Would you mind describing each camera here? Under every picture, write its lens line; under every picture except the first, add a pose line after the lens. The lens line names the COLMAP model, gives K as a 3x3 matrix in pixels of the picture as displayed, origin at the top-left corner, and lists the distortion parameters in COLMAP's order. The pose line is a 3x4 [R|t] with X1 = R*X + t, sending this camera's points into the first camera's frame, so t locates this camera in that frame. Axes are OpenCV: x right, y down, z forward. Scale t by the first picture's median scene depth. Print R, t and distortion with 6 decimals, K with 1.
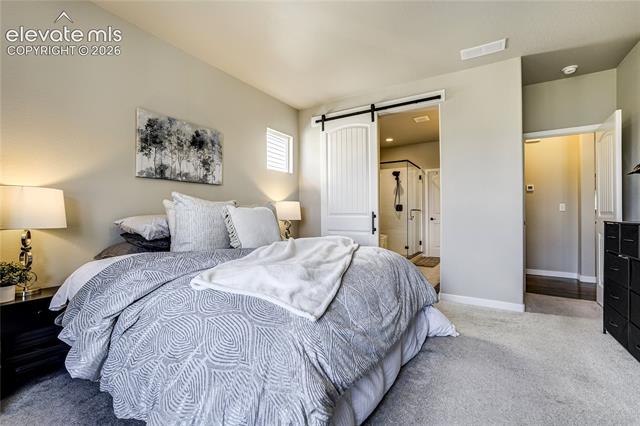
lens RADIAL K [[277.1, 0, 320.0], [0, 277.1, 212.1], [0, 0, 1]] dist [-0.029806, 0.003973]
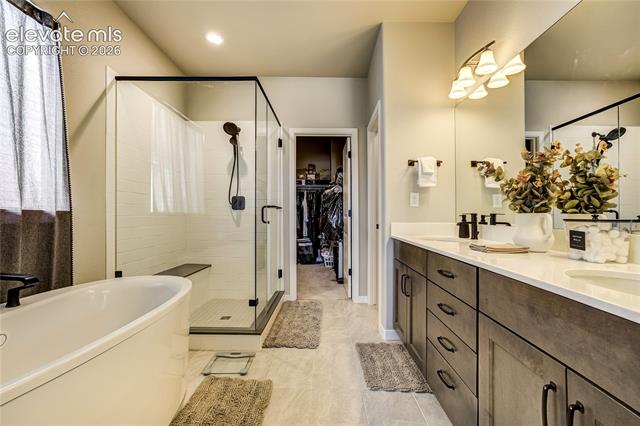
lens RADIAL K [[277.1, 0, 319.0], [0, 277.1, 214.8], [0, 0, 1]] dist [-0.029806, 0.003973]
pose [[0.858402, 0.000429, 0.512978, 0.165954], [0.001702, 0.999992, -0.003684, 0.007293], [-0.512975, 0.004035, 0.858394, 0.532256]]
